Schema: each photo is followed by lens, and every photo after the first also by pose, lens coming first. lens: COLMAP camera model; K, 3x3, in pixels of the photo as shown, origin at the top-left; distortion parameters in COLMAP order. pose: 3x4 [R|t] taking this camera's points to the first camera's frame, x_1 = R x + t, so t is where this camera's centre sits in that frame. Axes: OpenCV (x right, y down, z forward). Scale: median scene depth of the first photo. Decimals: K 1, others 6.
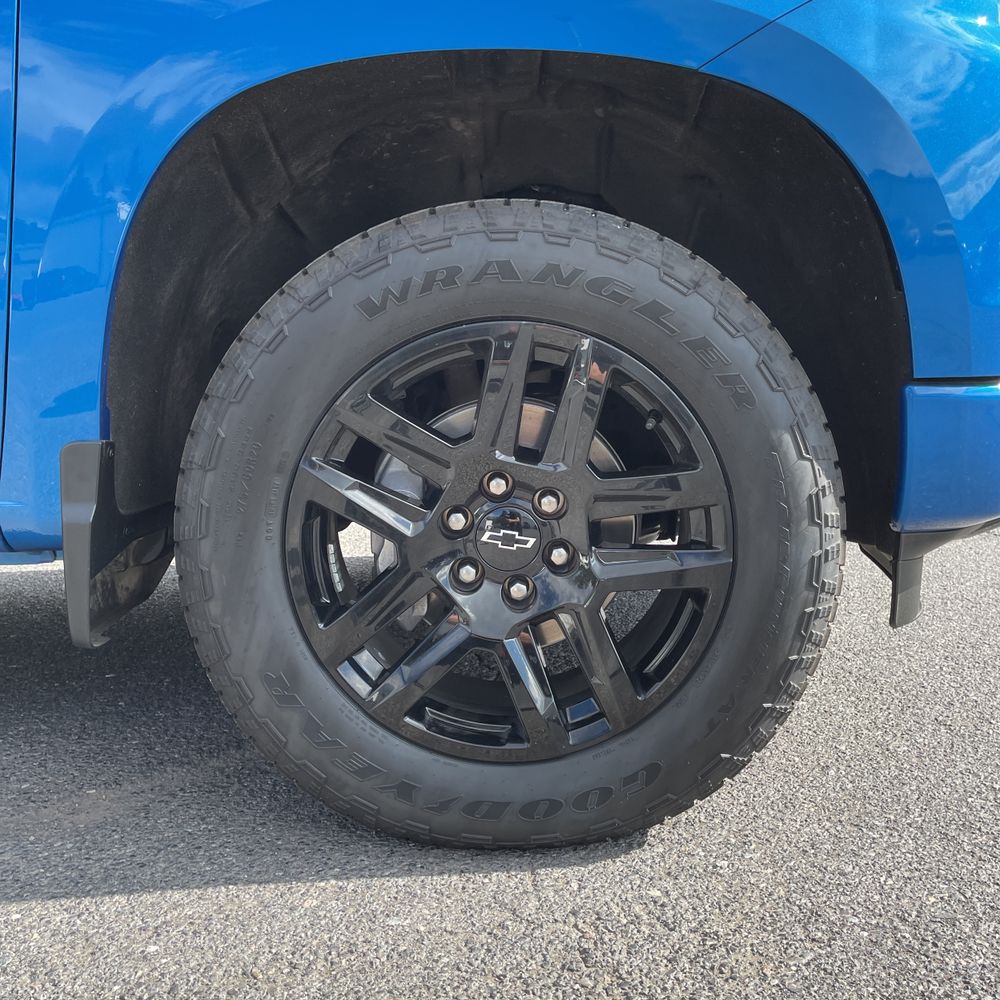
lens RADIAL K [[1003.0, 0, 495.8], [0, 1003.0, 496.7], [0, 0, 1]] dist [0.084899, -0.111770]
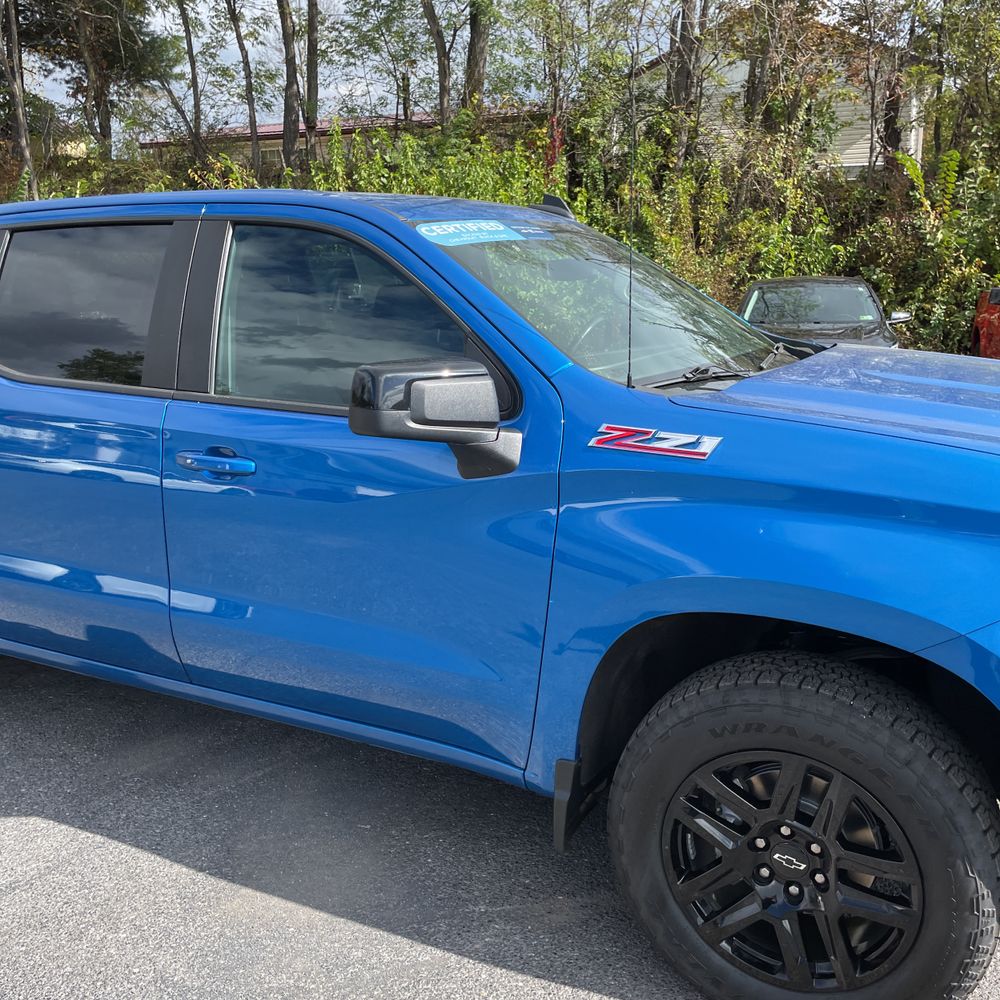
lens RADIAL K [[1001.5, 0, 519.0], [0, 1001.5, 489.9], [0, 0, 1]] dist [0.085154, -0.111659]
pose [[0.899127, 0.107066, -0.424391, 0.270921], [-0.066865, 0.991839, 0.108559, -0.761389], [0.432550, -0.069231, 0.898948, -0.729592]]
